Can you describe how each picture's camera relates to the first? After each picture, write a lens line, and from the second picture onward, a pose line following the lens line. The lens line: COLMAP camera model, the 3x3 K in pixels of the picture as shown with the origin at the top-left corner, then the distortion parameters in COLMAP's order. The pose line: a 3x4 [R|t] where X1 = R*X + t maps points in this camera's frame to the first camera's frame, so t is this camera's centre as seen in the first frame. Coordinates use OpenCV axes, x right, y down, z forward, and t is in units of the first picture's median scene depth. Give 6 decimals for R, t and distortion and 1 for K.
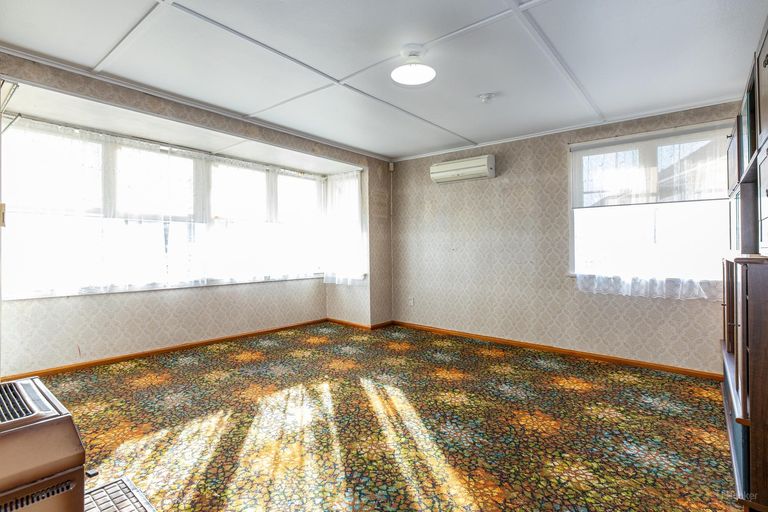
lens RADIAL K [[379.0, 0, 384.0], [0, 379.0, 256.0], [0, 0, 1]] dist [-0.003306, -0.000556]
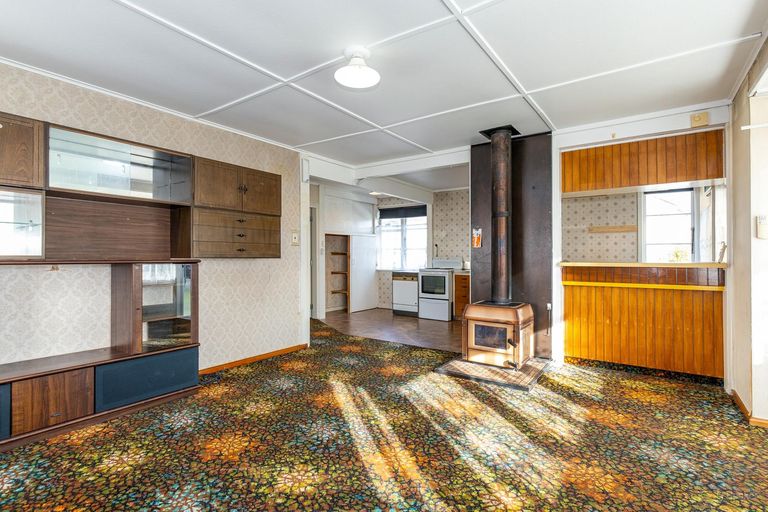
lens RADIAL K [[359.8, 0, 384.0], [0, 359.8, 256.0], [0, 0, 1]] dist [-0.001422, -0.000155]
pose [[-0.996863, -0.010982, -0.078383, 0.097257], [-0.012575, 0.999724, 0.019856, -0.044614], [0.078143, 0.020780, -0.996726, 1.876118]]
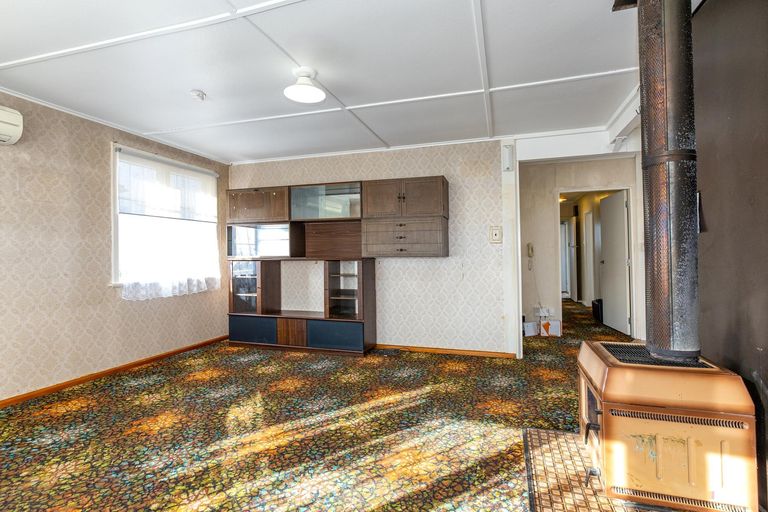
lens RADIAL K [[370.3, 0, 402.4], [0, 370.3, 255.3], [0, 0, 1]] dist [0.000208, -0.000188]
pose [[-0.410939, -0.005736, 0.911645, -0.958238], [0.020666, 0.999665, 0.015605, -0.034508], [-0.911429, 0.025253, -0.410682, 1.151835]]
